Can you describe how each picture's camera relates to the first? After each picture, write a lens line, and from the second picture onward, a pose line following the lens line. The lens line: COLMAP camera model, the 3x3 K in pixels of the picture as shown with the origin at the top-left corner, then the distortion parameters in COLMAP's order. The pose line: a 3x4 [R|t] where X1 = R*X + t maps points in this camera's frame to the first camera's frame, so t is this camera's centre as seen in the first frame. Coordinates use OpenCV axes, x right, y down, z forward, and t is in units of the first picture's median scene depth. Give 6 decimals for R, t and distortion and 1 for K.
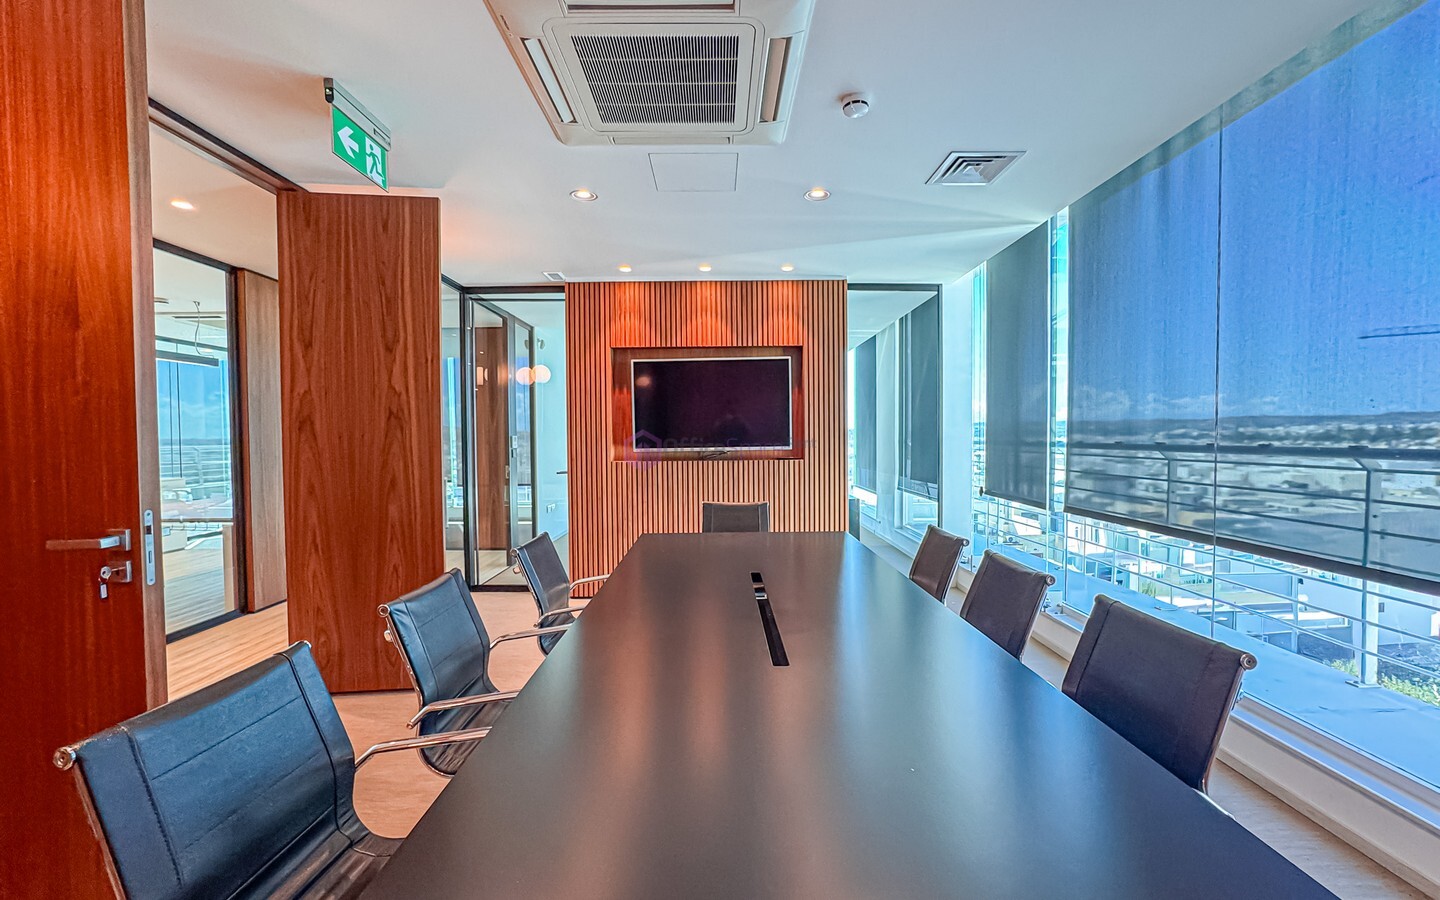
lens RADIAL K [[582.3, 0, 722.3], [0, 582.3, 451.9], [0, 0, 1]] dist [-0.036614, 0.016068]
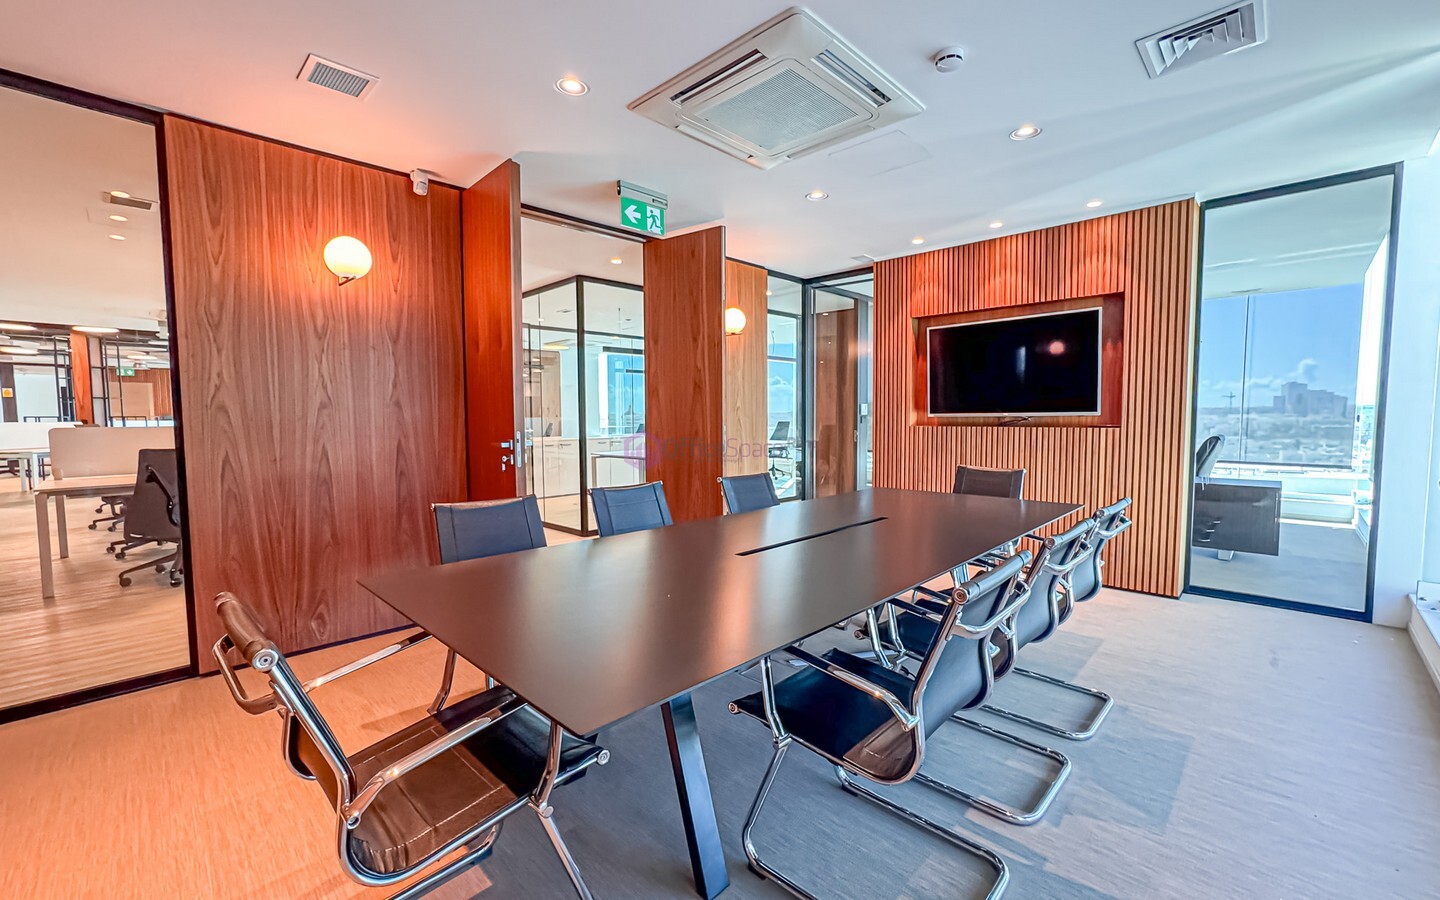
lens RADIAL K [[582.3, 0, 722.3], [0, 582.3, 451.9], [0, 0, 1]] dist [-0.036614, 0.016068]
pose [[0.714436, 0.049298, -0.697962, 0.314990], [-0.018595, 0.998500, 0.051492, 0.016397], [0.699454, -0.023810, 0.714281, -0.000404]]
